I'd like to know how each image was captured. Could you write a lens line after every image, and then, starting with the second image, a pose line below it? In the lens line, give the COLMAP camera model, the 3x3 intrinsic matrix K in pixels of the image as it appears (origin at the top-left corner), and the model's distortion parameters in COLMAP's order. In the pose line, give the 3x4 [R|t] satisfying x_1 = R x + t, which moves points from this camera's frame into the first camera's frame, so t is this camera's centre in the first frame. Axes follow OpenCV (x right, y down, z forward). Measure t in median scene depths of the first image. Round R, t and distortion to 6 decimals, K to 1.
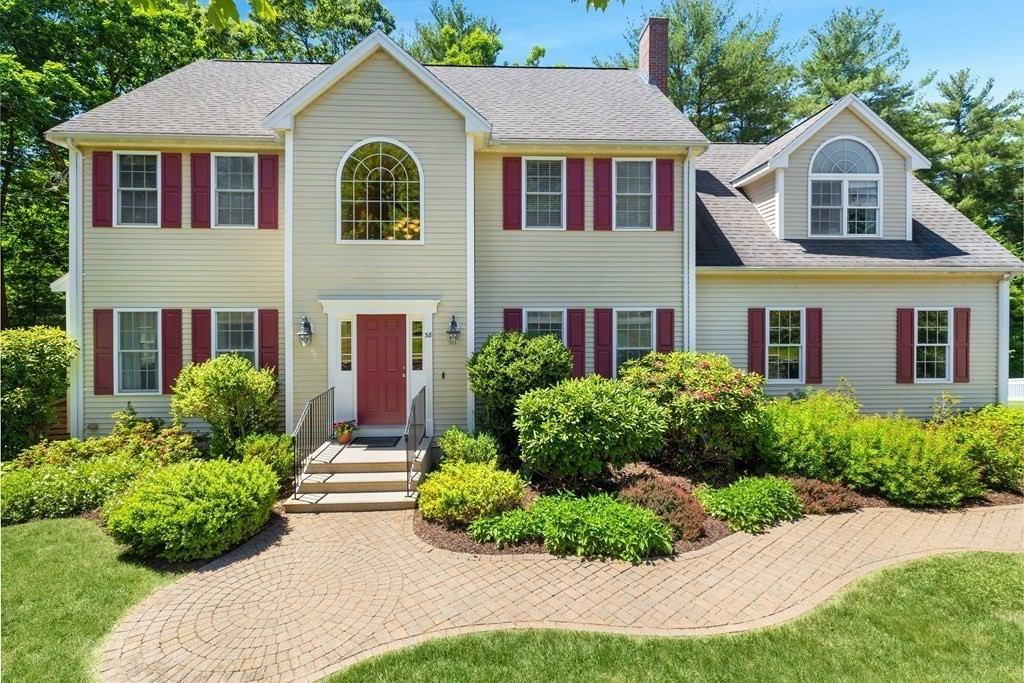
lens RADIAL K [[466.9, 0, 513.5], [0, 466.9, 316.1], [0, 0, 1]] dist [0.005291, 0.000296]
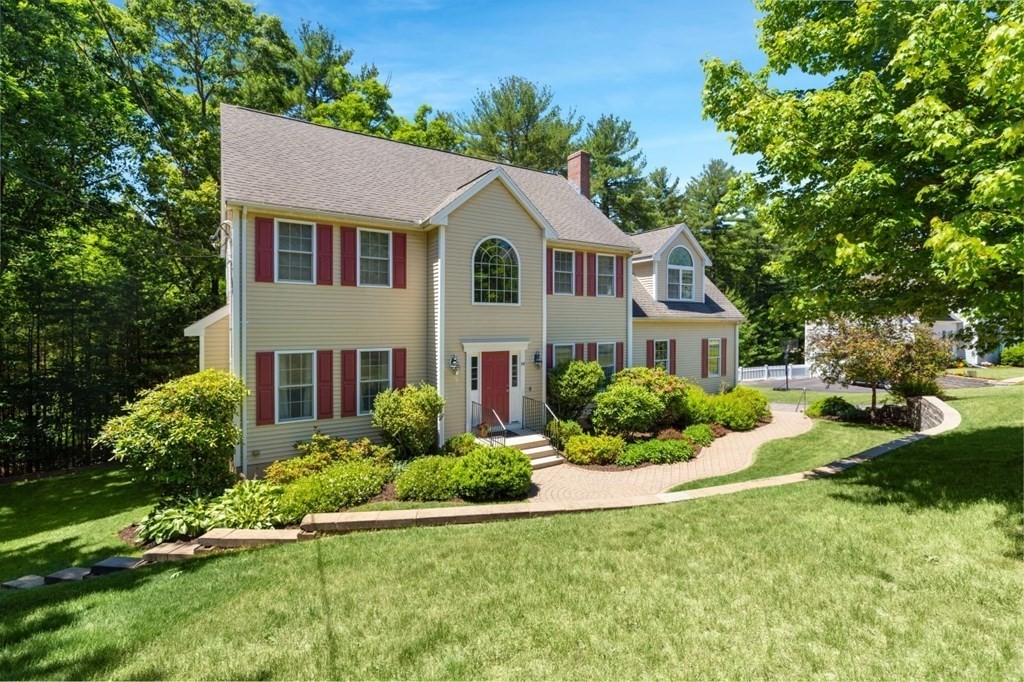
lens RADIAL K [[475.1, 0, 511.9], [0, 475.1, 325.2], [0, 0, 1]] dist [0.002547, 0.000156]
pose [[0.868752, 0.000273, 0.495247, -0.923513], [0.000117, 1.000000, -0.000755, -0.080745], [-0.495247, 0.000714, 0.868752, -0.341370]]
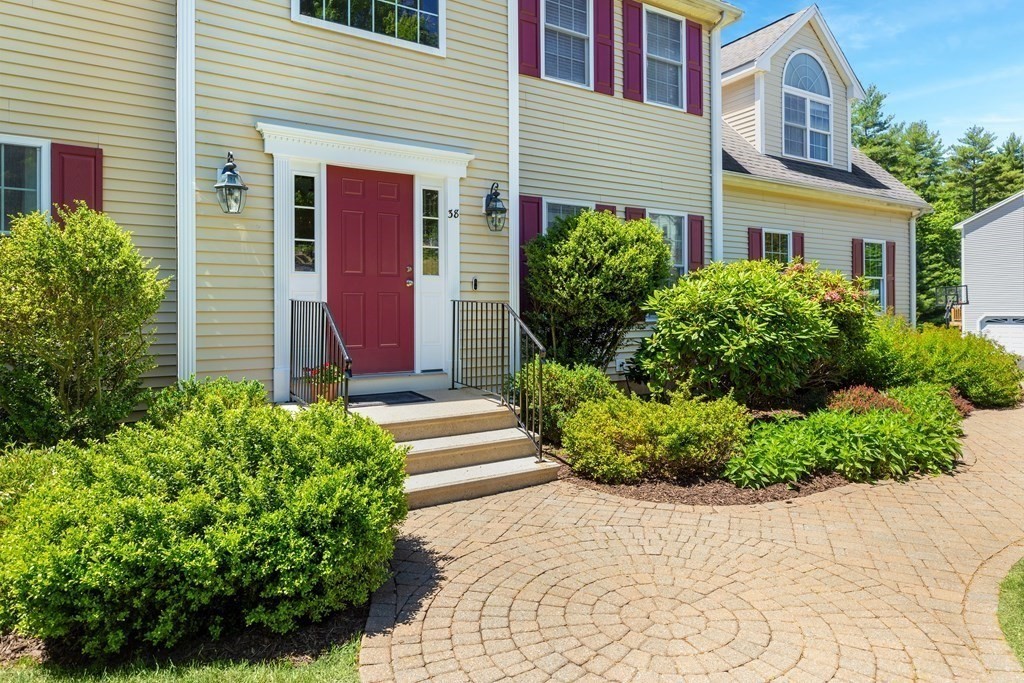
lens RADIAL K [[616.6, 0, 513.4], [0, 616.6, 307.6], [0, 0, 1]] dist [0.005256, 0.000871]
pose [[0.872391, 0.001686, 0.488805, -0.451606], [0.005627, 0.999893, -0.013492, 0.154485], [-0.488776, 0.014521, 0.872289, 0.269608]]
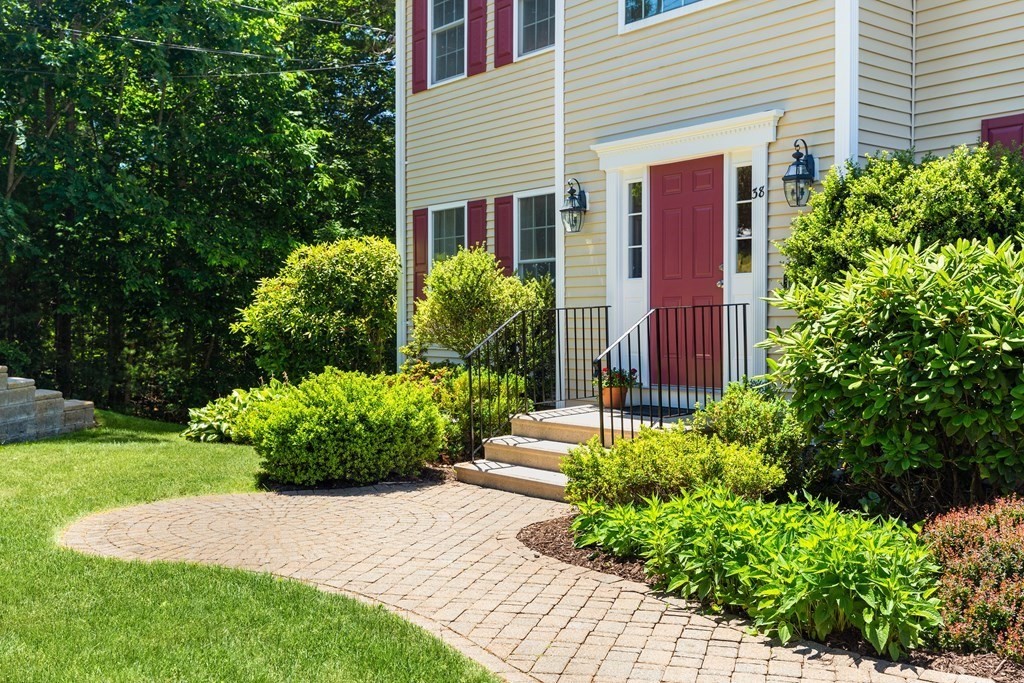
lens RADIAL K [[1013.2, 0, 512.0], [0, 1013.2, 341.5], [0, 0, 1]] dist [0.001798, 0.000825]
pose [[0.597612, 0.017511, -0.801594, 0.430586], [-0.001263, 0.999781, 0.020899, 0.151587], [0.801784, -0.011477, 0.597504, 0.196695]]
